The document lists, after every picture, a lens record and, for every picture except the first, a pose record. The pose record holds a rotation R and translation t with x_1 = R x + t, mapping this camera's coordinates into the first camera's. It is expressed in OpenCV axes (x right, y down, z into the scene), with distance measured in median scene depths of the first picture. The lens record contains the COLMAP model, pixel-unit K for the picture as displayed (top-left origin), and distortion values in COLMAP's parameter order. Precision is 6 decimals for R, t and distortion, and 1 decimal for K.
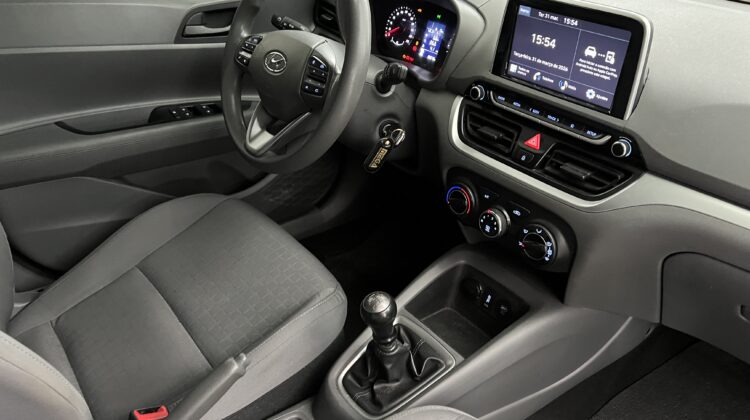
lens RADIAL K [[558.4, 0, 379.1], [0, 558.4, 210.0], [0, 0, 1]] dist [0.049169, -0.055697]
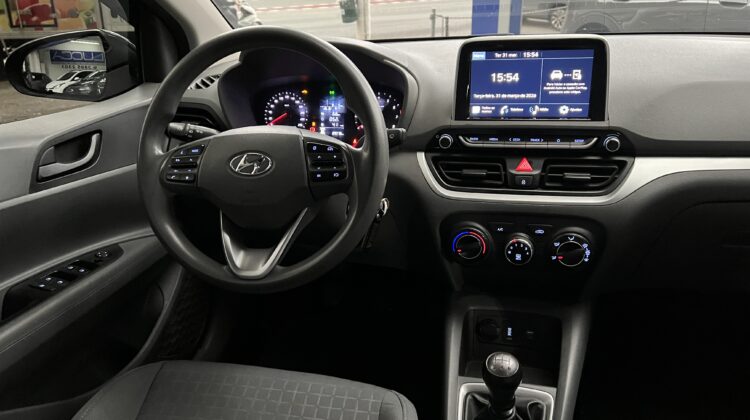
lens RADIAL K [[559.3, 0, 367.2], [0, 559.3, 212.6], [0, 0, 1]] dist [0.046582, -0.056449]
pose [[0.799214, -0.290067, 0.526421, -0.578405], [0.376706, 0.924211, -0.062659, -0.087378], [-0.468349, 0.248384, 0.847912, 0.253818]]
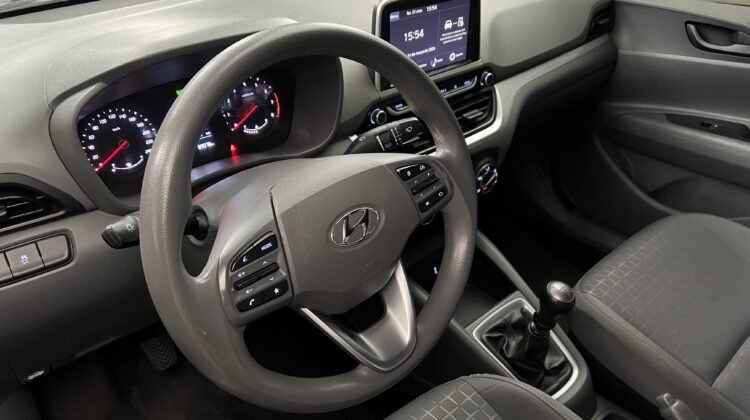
lens RADIAL K [[558.4, 0, 379.1], [0, 558.4, 210.0], [0, 0, 1]] dist [0.049169, -0.055697]
pose [[-0.059489, -0.562172, 0.824878, -0.754941], [0.514477, 0.690872, 0.507947, -0.638411], [-0.855438, 0.454598, 0.248125, 0.935474]]
